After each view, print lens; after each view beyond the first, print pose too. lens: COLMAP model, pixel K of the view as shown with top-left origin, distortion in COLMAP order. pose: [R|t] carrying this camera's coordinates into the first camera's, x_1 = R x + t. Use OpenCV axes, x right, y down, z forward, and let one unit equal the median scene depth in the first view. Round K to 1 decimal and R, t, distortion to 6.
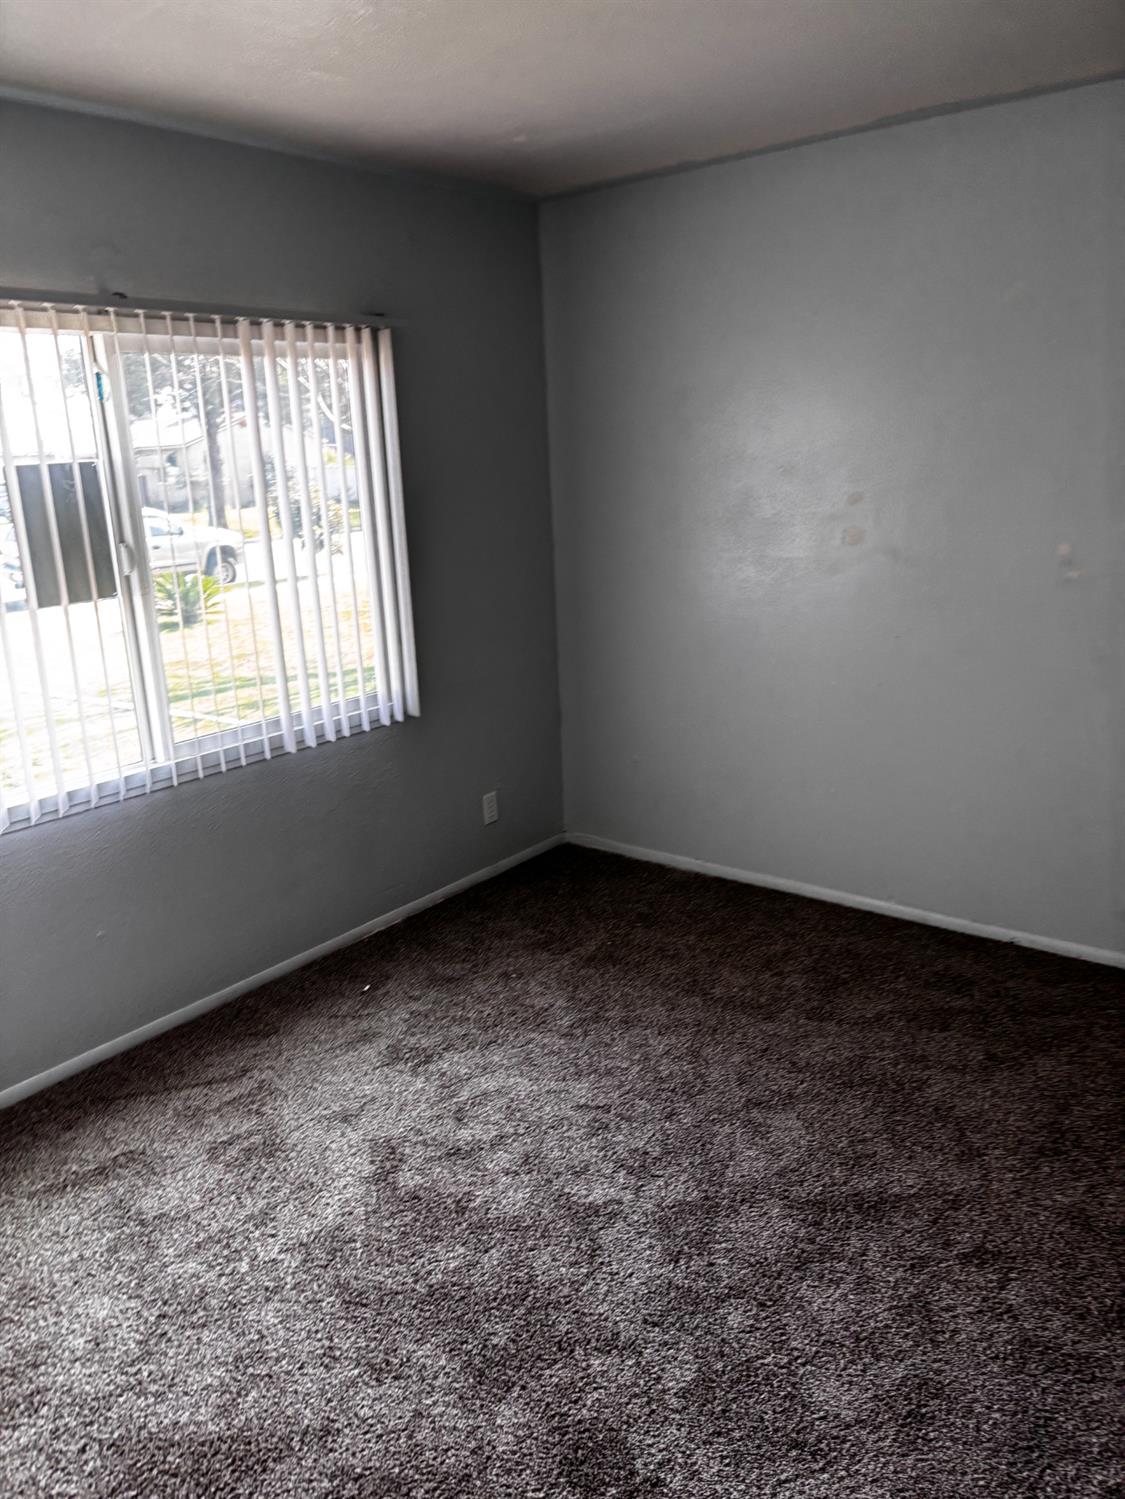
lens RADIAL K [[1131.3, 0, 565.1], [0, 1131.3, 761.2], [0, 0, 1]] dist [0.006445, 0.010950]
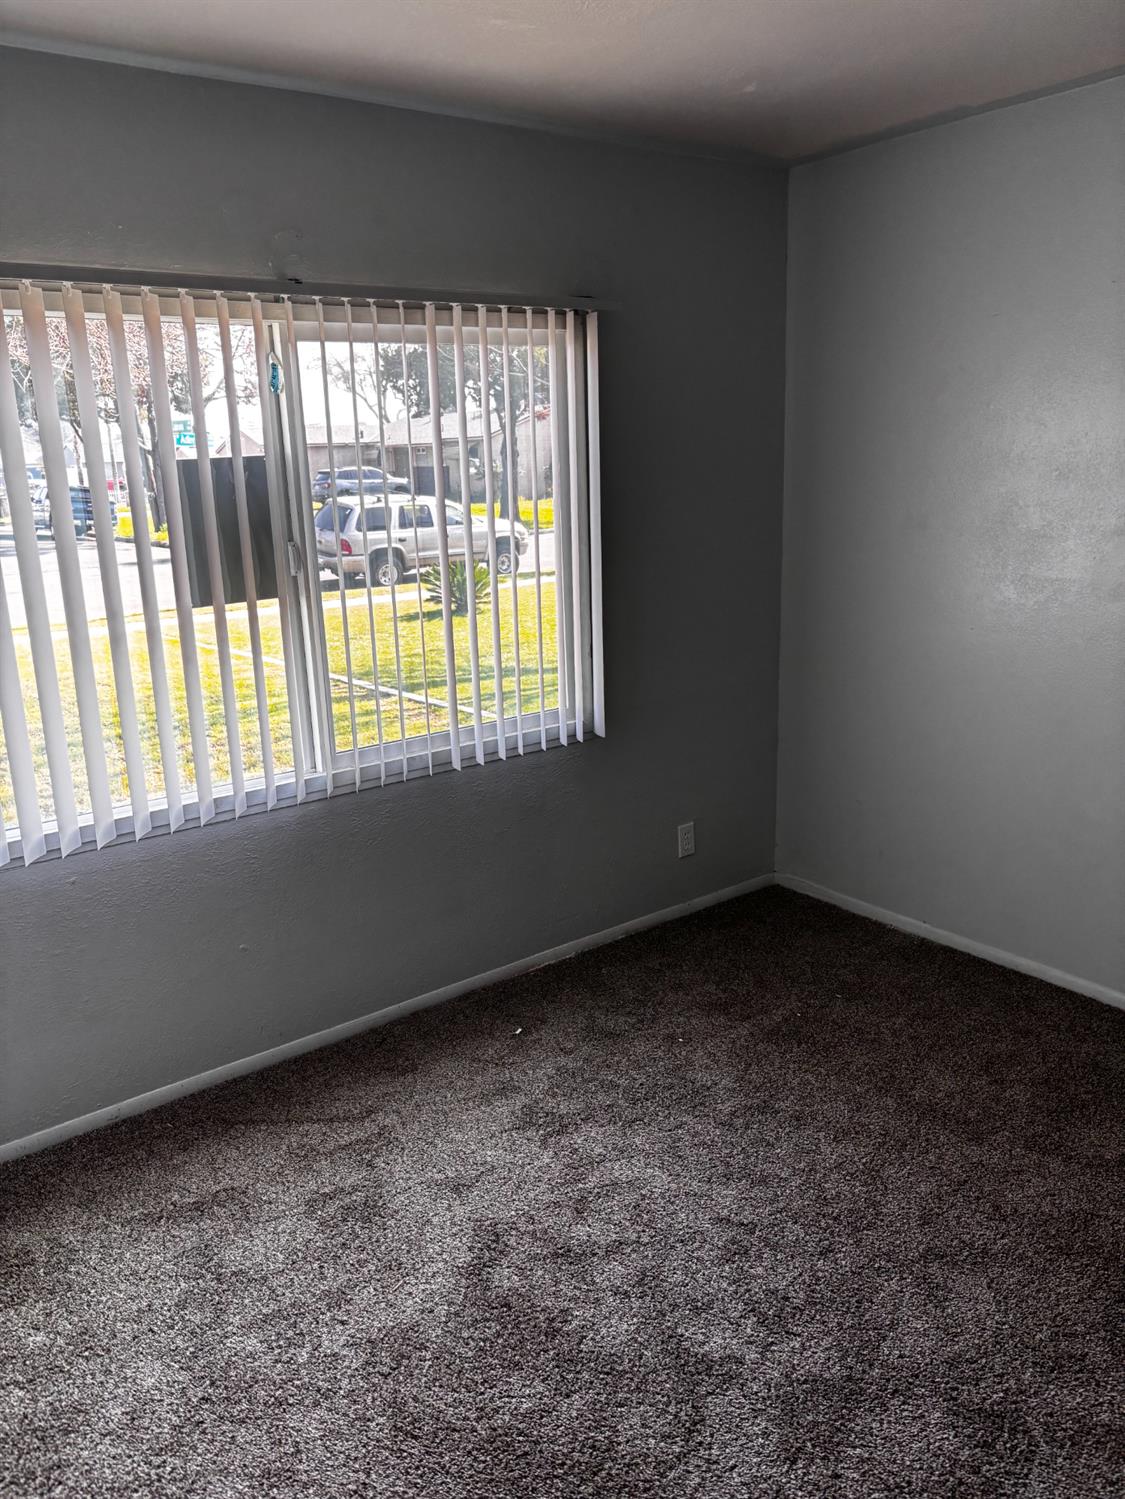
lens RADIAL K [[1131.9, 0, 562.5], [0, 1131.9, 749.5], [0, 0, 1]] dist [0.016677, -0.009021]
pose [[0.966186, 0.075982, -0.246398, 0.084254], [-0.076135, 0.997058, 0.008918, -0.047532], [0.246350, 0.010143, 0.969128, 0.144153]]
